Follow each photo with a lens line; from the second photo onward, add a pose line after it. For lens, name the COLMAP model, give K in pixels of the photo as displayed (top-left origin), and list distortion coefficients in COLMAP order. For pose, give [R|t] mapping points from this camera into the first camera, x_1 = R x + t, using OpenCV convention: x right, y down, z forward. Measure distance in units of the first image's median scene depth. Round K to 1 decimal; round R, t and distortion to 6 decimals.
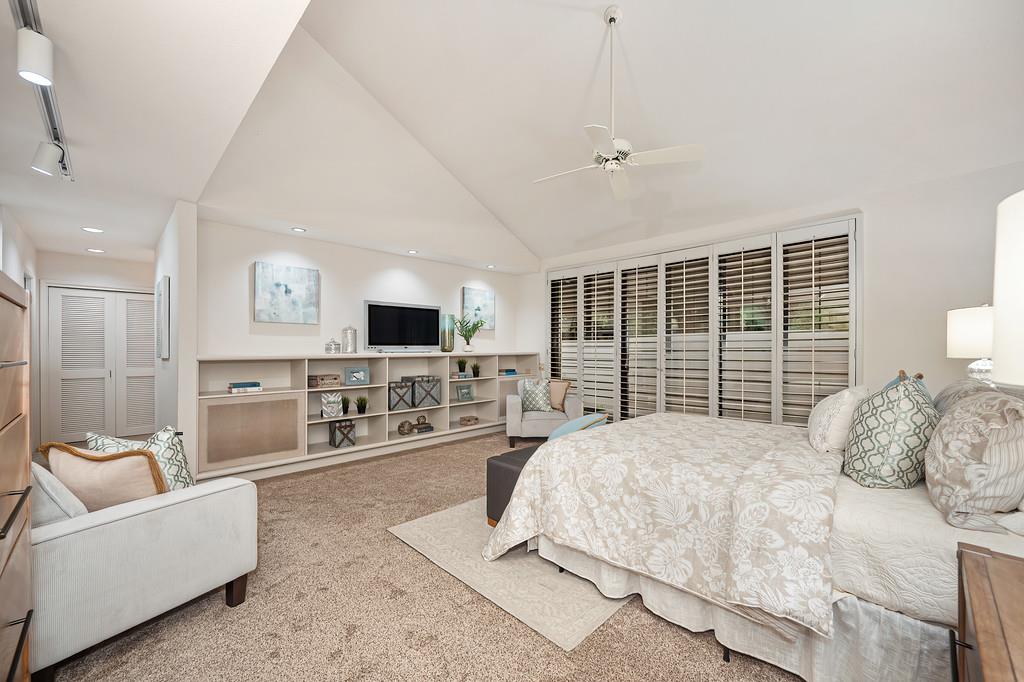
lens RADIAL K [[406.7, 0, 510.0], [0, 406.7, 350.3], [0, 0, 1]] dist [-0.000755, -0.000458]
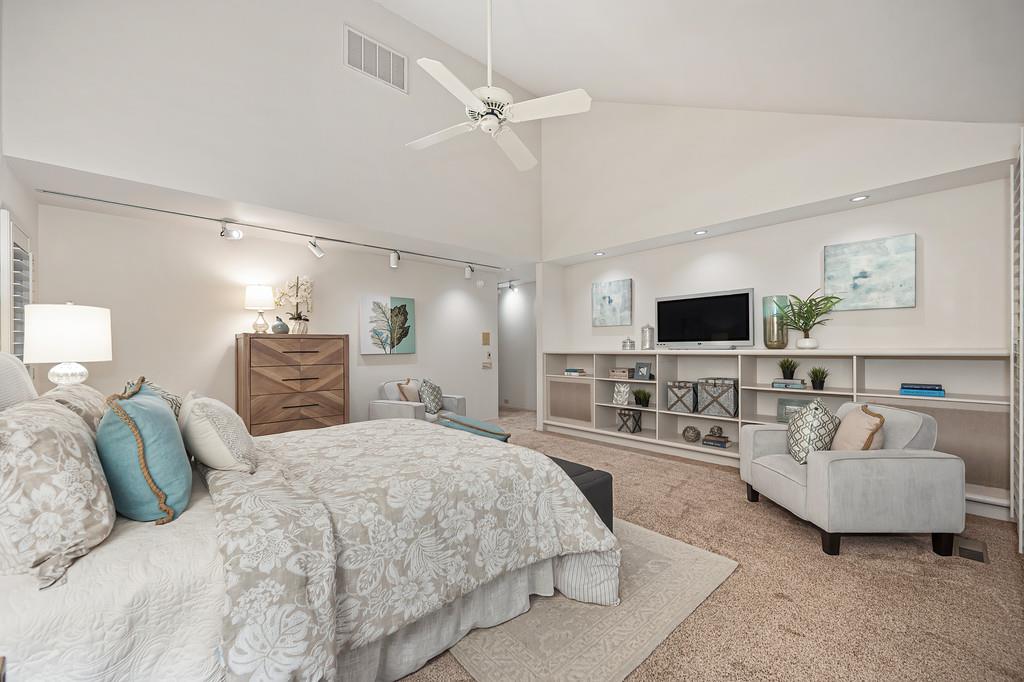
lens RADIAL K [[406.7, 0, 510.4], [0, 406.7, 342.9], [0, 0, 1]] dist [-0.000755, -0.000458]
pose [[-0.051085, -0.008011, -0.998662, 0.664058], [0.006204, 0.999946, -0.008338, -0.004168], [0.998675, -0.006622, -0.051033, 0.663131]]
